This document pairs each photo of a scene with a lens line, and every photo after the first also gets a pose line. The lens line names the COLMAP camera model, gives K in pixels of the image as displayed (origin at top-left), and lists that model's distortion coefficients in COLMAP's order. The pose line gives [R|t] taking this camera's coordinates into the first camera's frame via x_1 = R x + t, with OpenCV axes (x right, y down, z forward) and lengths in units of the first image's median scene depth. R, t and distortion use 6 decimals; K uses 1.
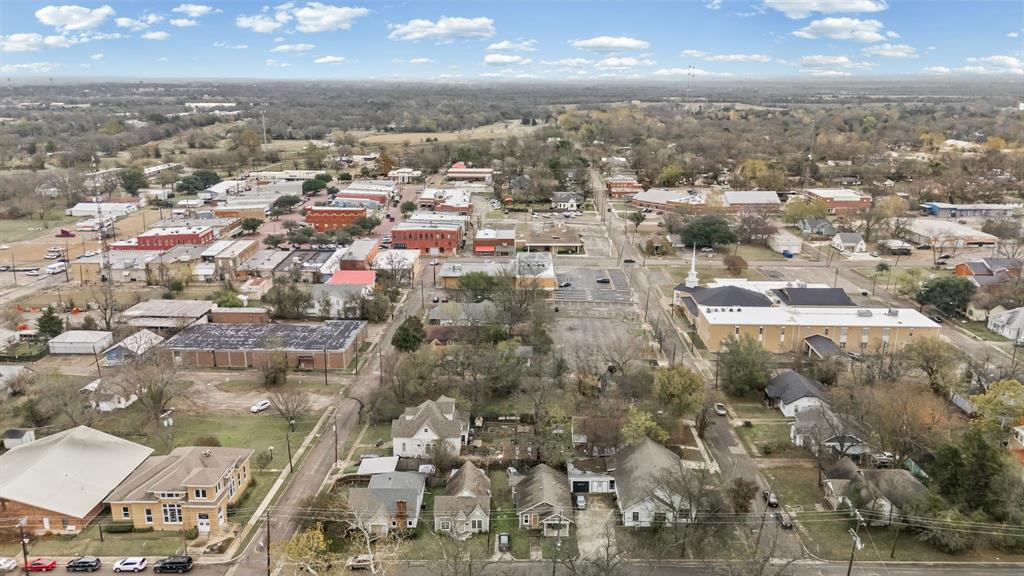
lens RADIAL K [[758.7, 0, 512.0], [0, 758.7, 288.0], [0, 0, 1]] dist [0.095084, -0.113628]
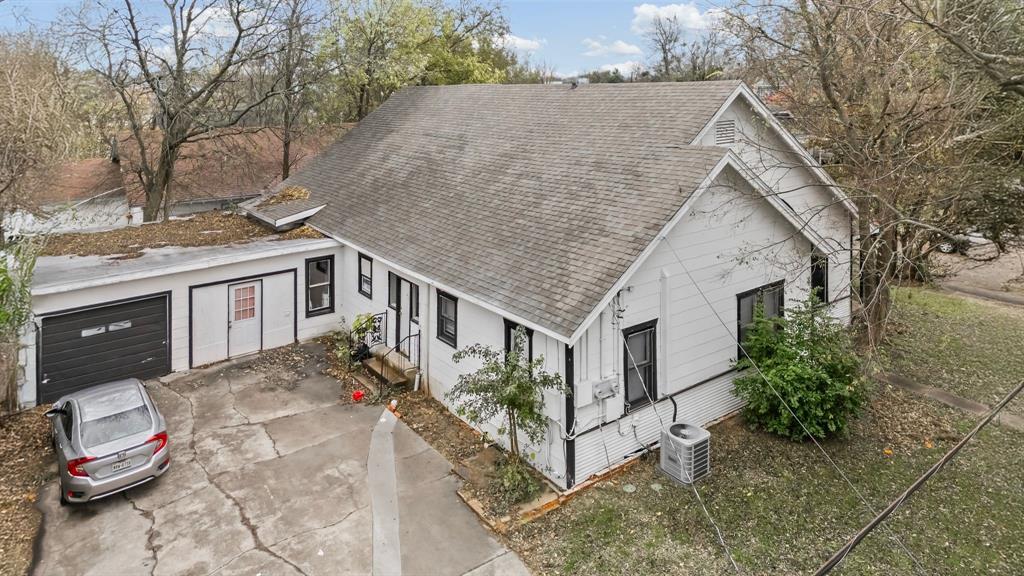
lens RADIAL K [[678.6, 0, 508.0], [0, 678.6, 81.6], [0, 0, 1]] dist [0.035490, 0.000654]
pose [[0.799365, 0.000077, 0.600846, 0.060224], [0.166294, 0.960909, -0.221360, 0.210019], [-0.577376, 0.276865, 0.768104, 0.698138]]
